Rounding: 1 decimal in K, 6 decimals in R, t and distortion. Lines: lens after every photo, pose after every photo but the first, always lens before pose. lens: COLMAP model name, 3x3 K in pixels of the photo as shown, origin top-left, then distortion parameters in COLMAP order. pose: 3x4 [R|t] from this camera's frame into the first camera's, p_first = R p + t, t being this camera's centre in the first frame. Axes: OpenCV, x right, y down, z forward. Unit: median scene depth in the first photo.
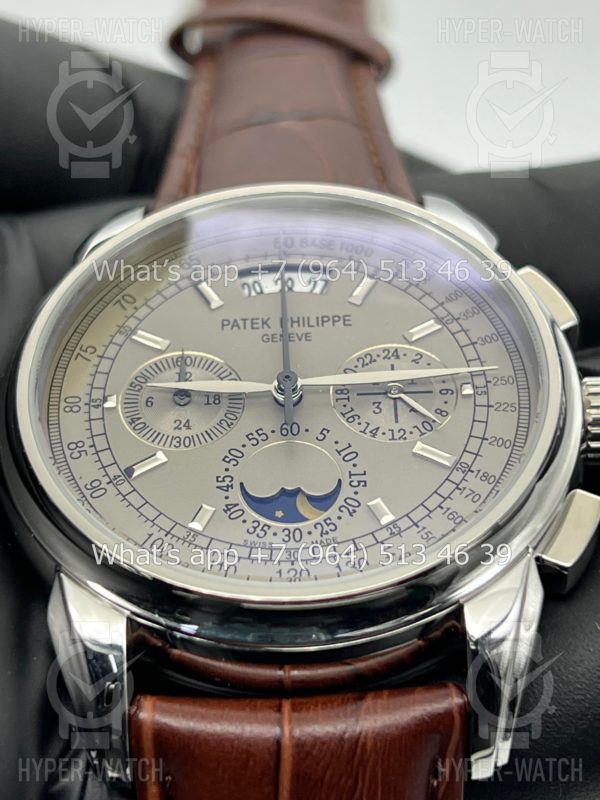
lens RADIAL K [[1784.3, 0, 299.8], [0, 1784.3, 400.2], [0, 0, 1]] dist [0.813605, -0.491033]
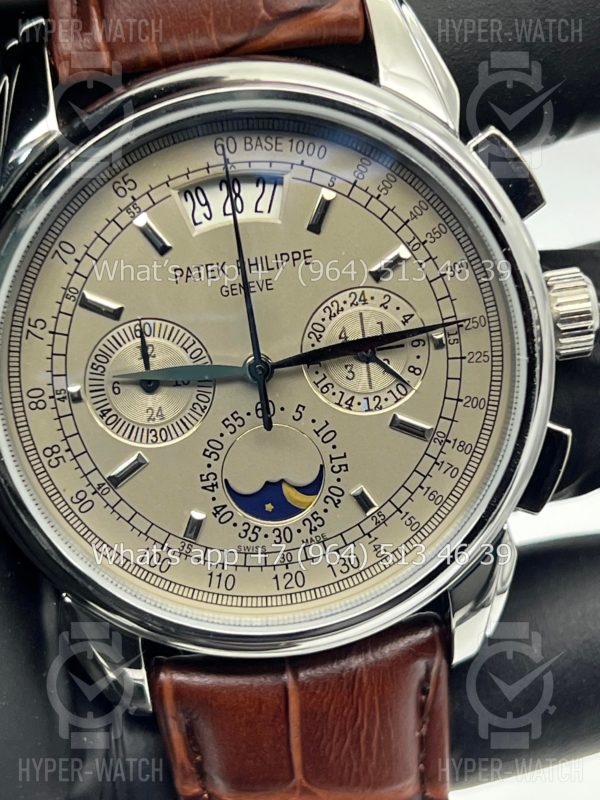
lens RADIAL K [[1784.3, 0, 299.8], [0, 1784.3, 400.2], [0, 0, 1]] dist [0.813605, -0.491033]
pose [[0.991214, -0.121112, 0.053168, -0.038978], [0.053063, 0.732313, 0.678898, -0.666455], [-0.121159, -0.670111, 0.732305, 0.278736]]
